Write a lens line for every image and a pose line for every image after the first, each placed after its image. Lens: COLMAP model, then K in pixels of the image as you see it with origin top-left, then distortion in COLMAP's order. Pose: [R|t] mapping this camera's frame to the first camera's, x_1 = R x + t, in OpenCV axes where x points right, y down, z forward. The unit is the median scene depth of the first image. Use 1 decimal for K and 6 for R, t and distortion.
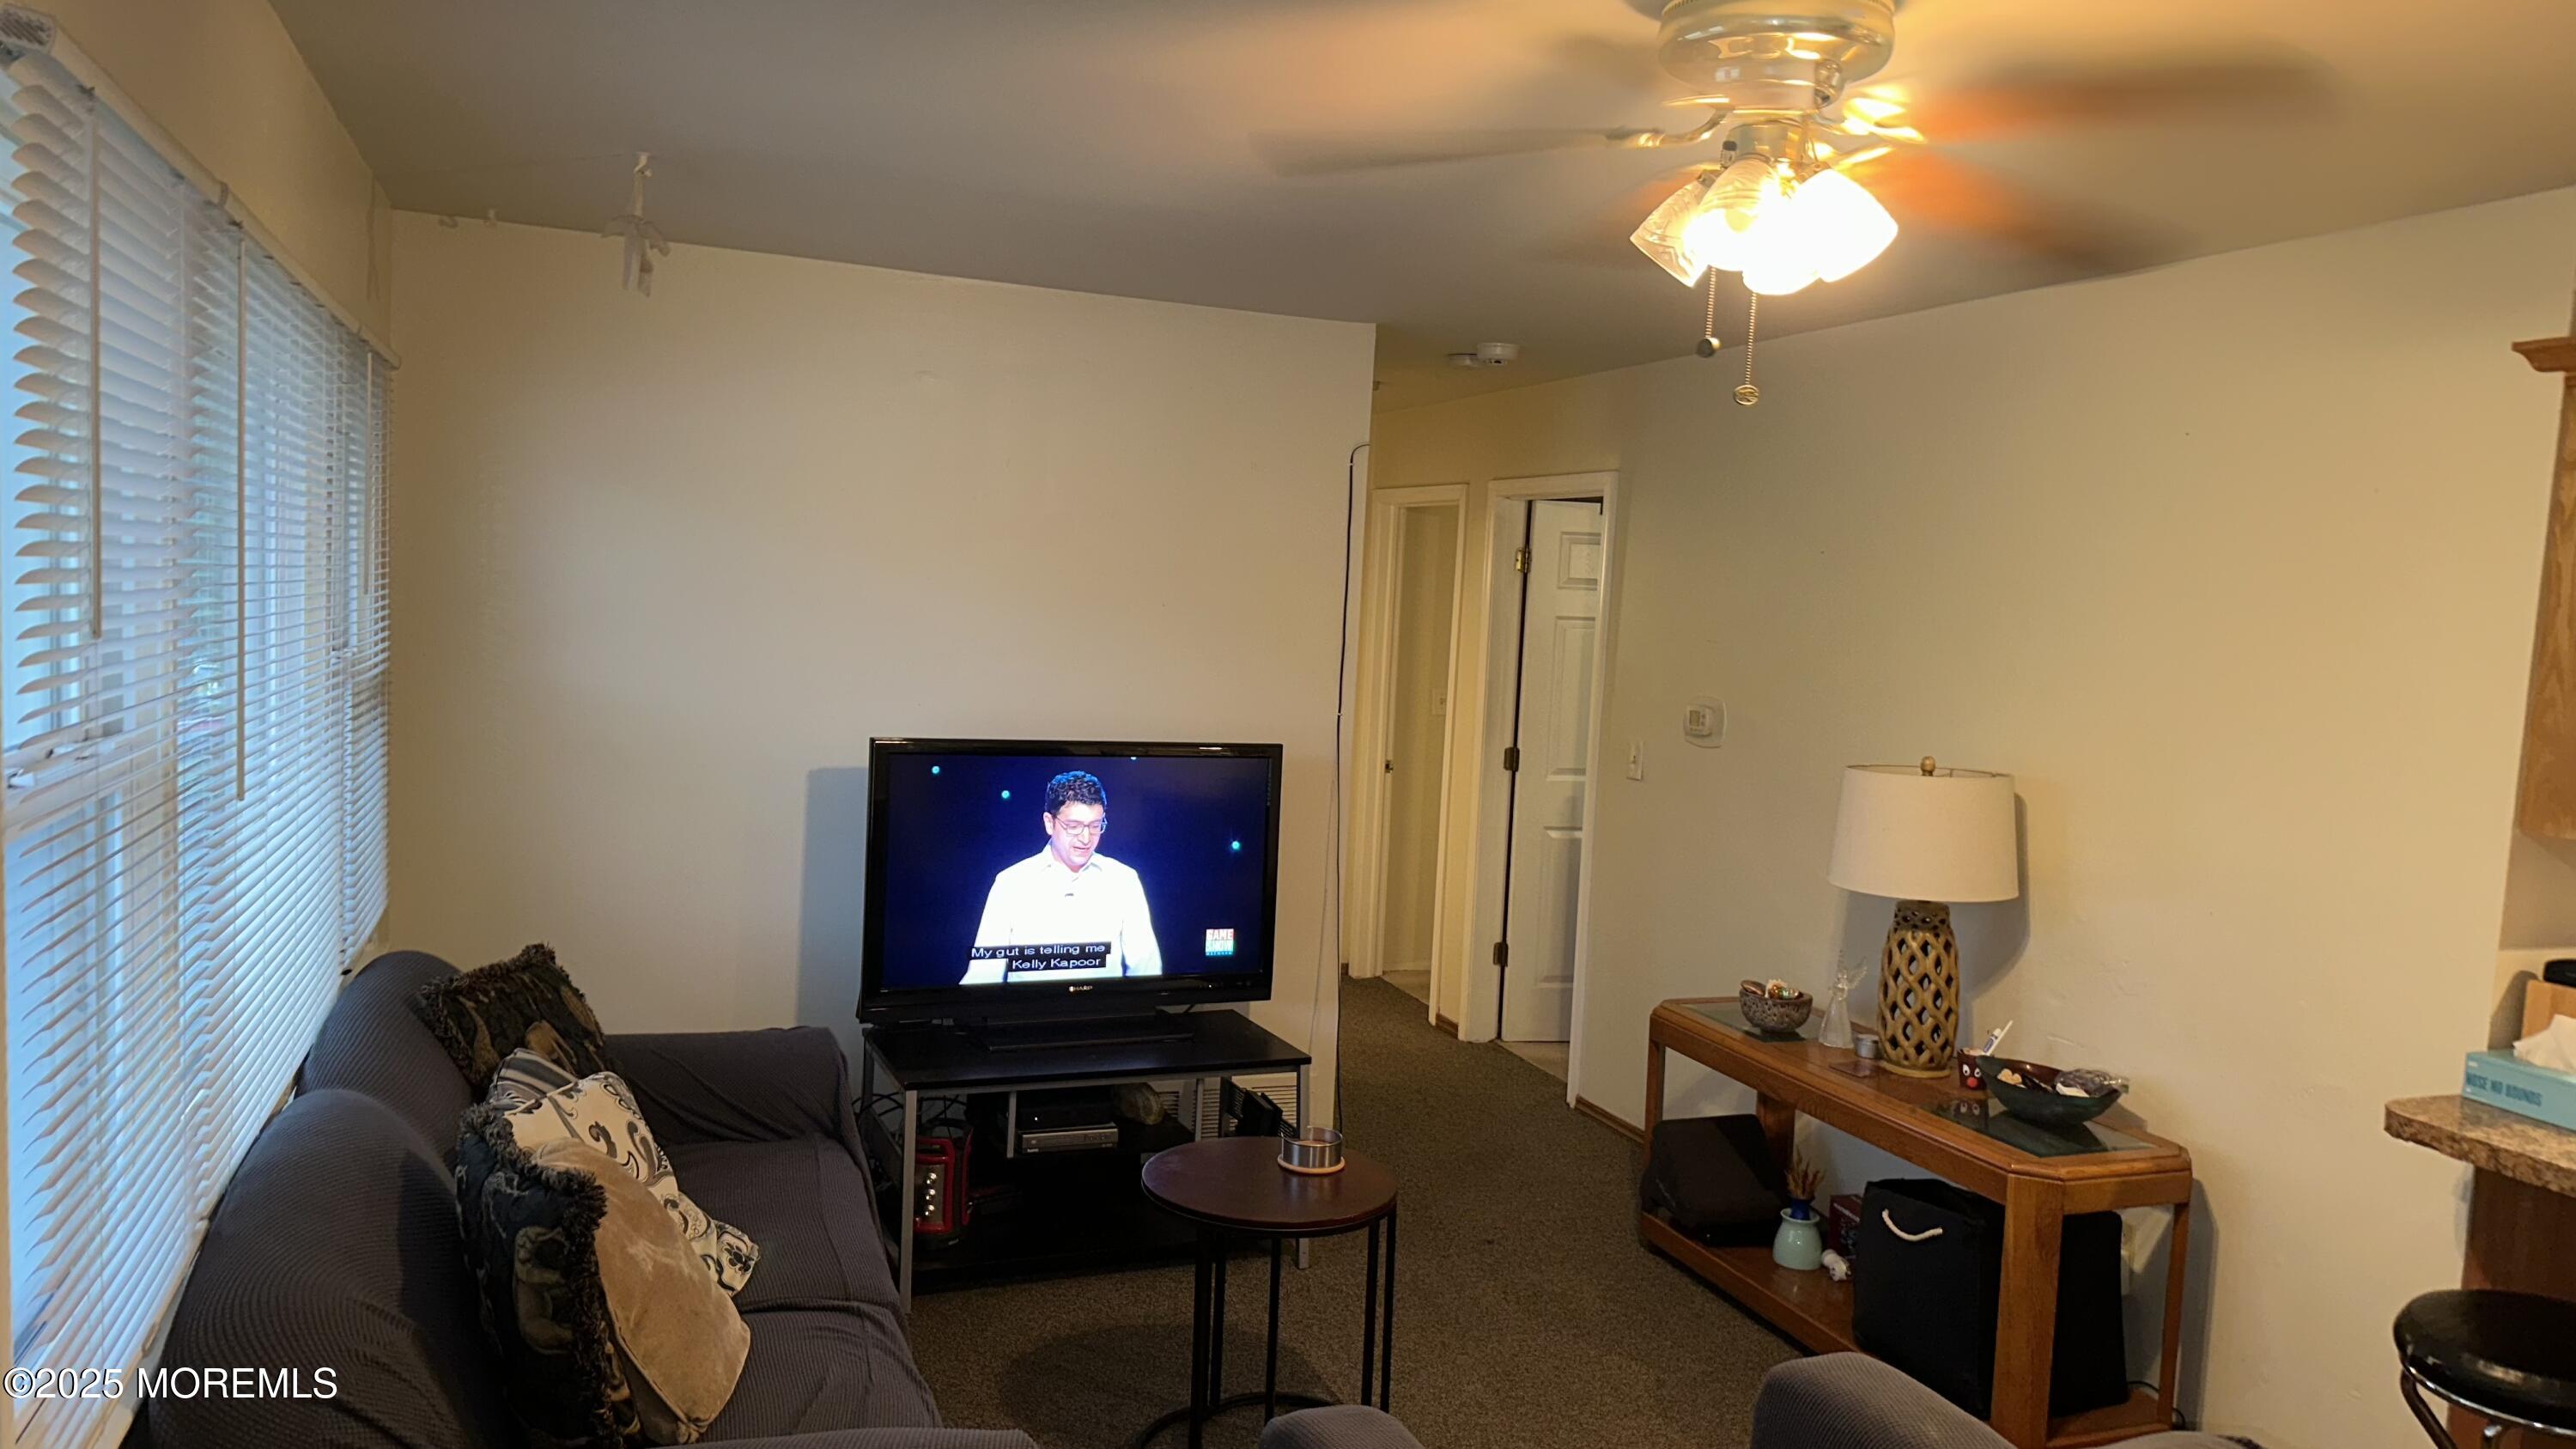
lens RADIAL K [[1823.1, 0, 1287.9], [0, 1823.1, 731.3], [0, 0, 1]] dist [0.117136, -0.207388]
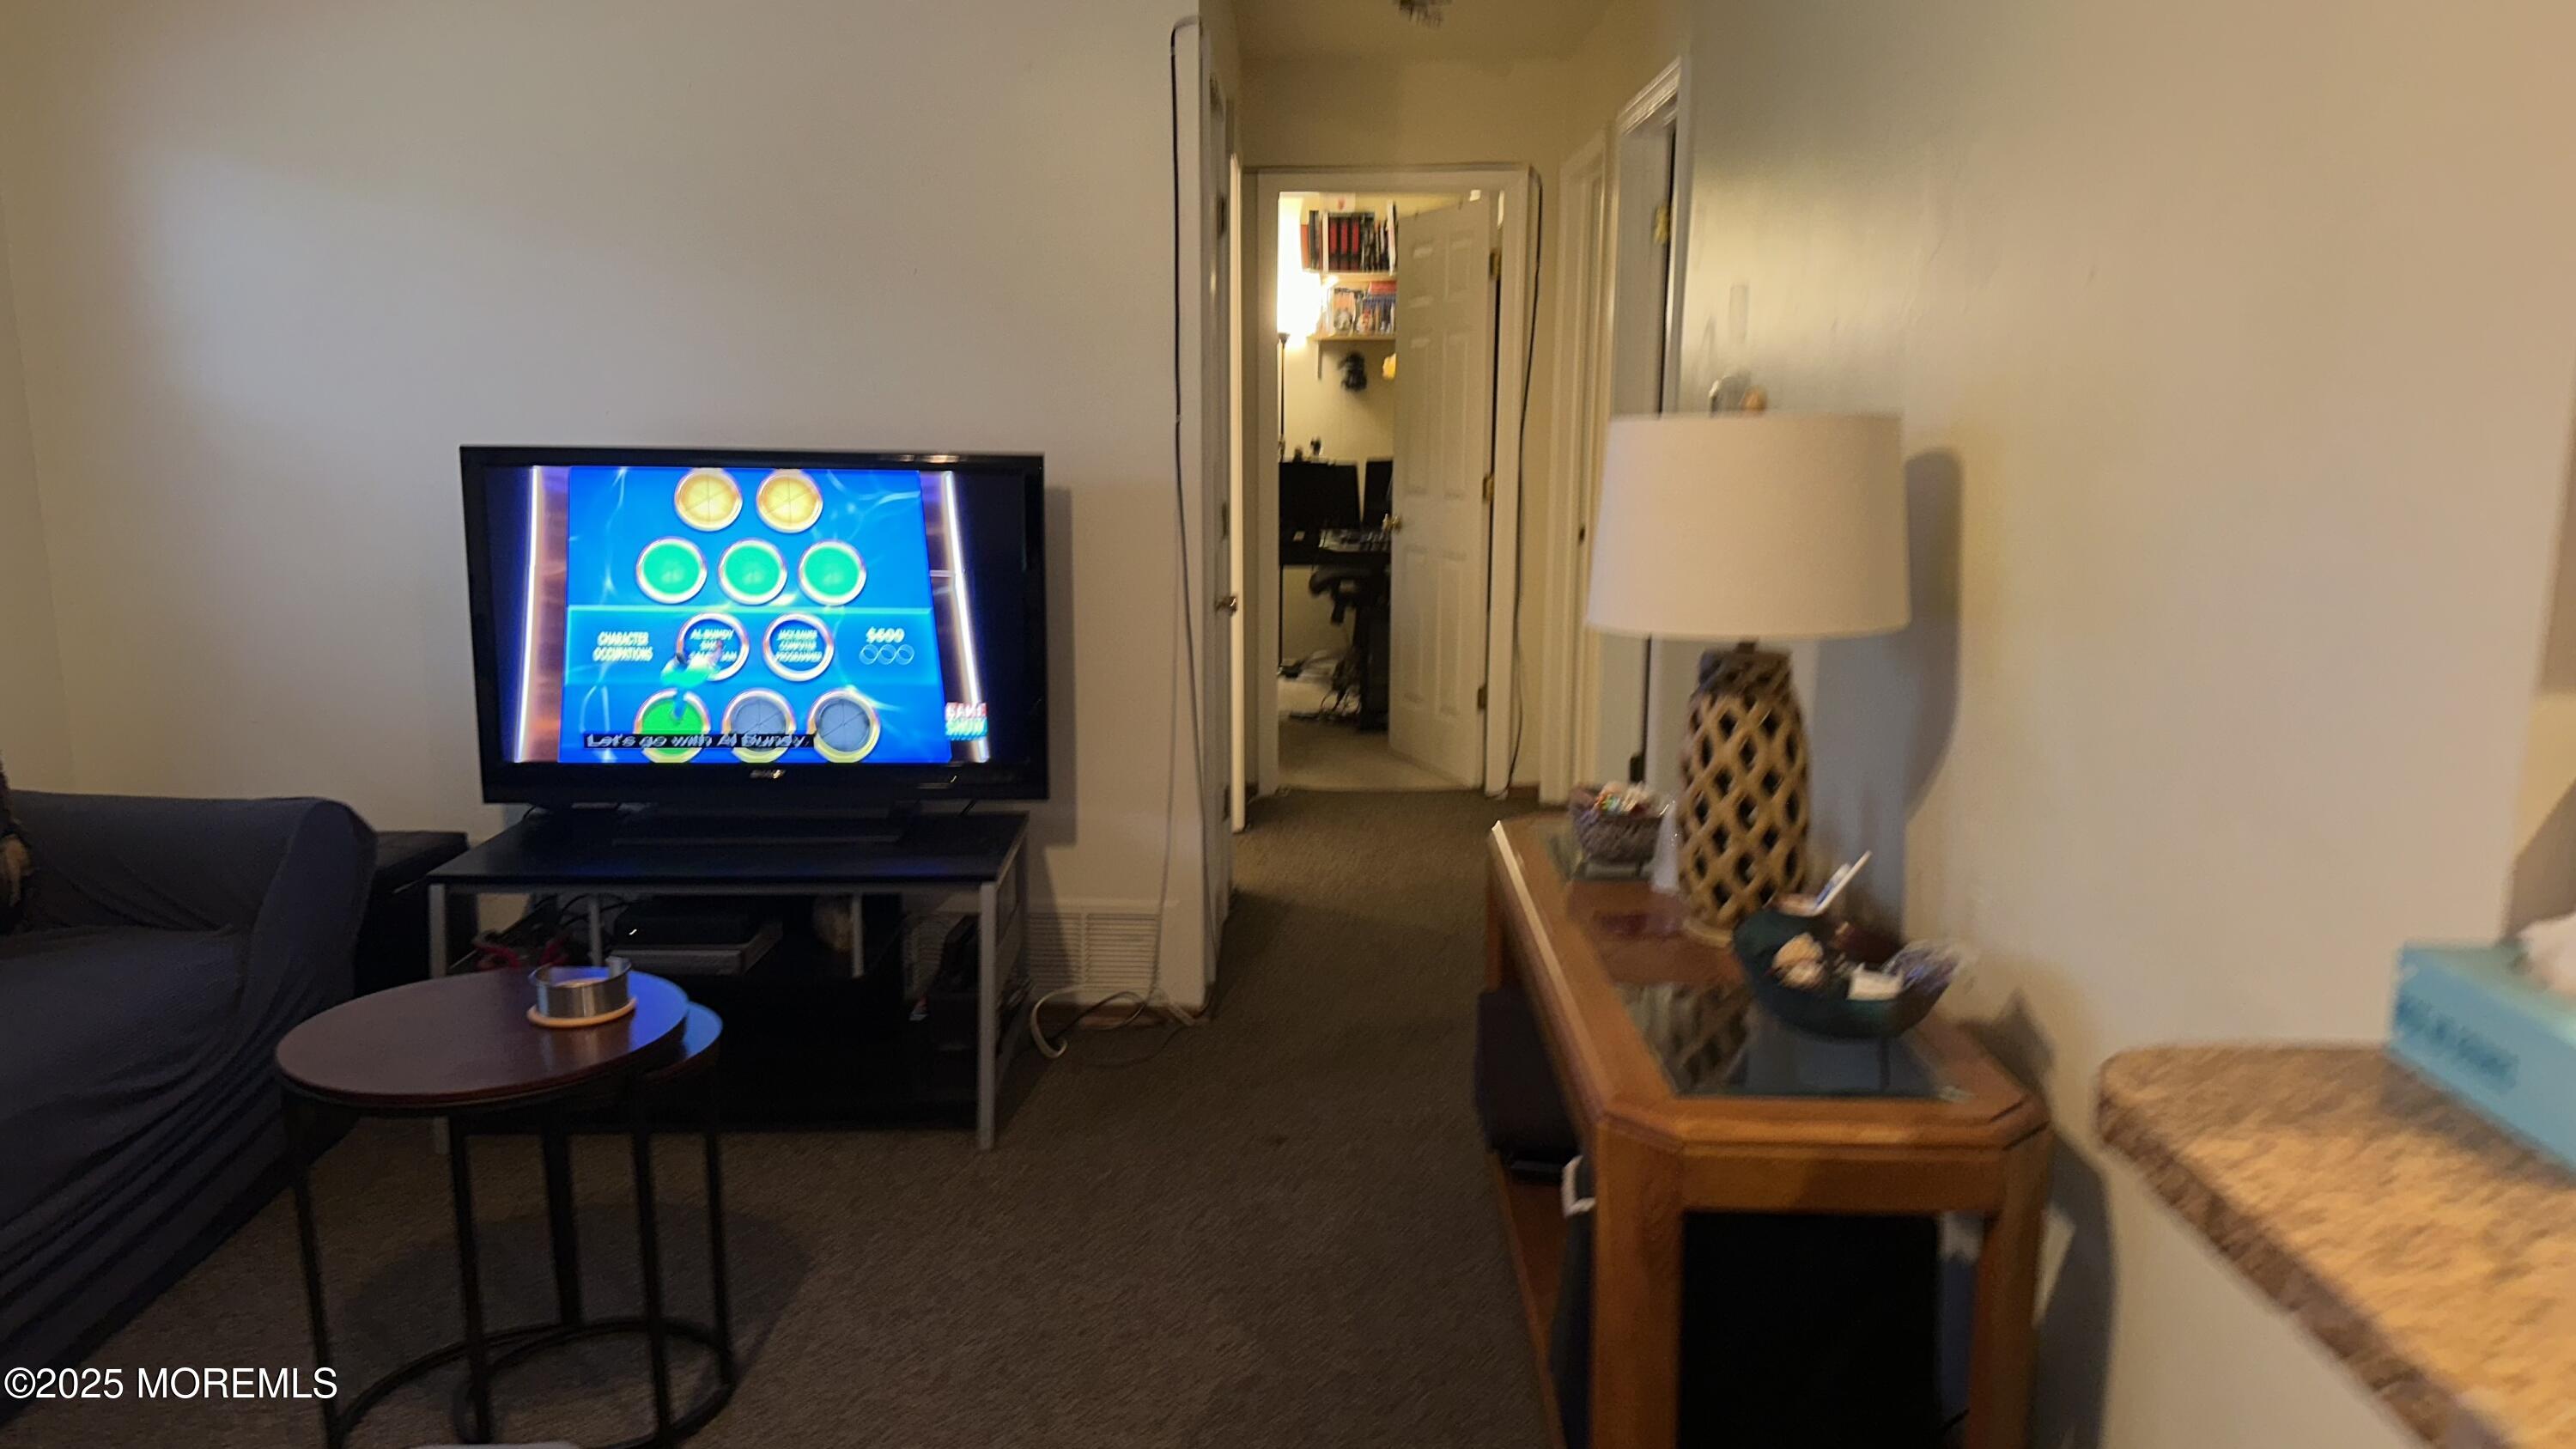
lens RADIAL K [[1823.1, 0, 1287.9], [0, 1823.1, 731.3], [0, 0, 1]] dist [0.117136, -0.207388]
pose [[0.941248, 0.023146, -0.336922, 0.409732], [0.005961, 0.996354, 0.085103, 0.069436], [0.337663, -0.082111, 0.937679, 0.410570]]
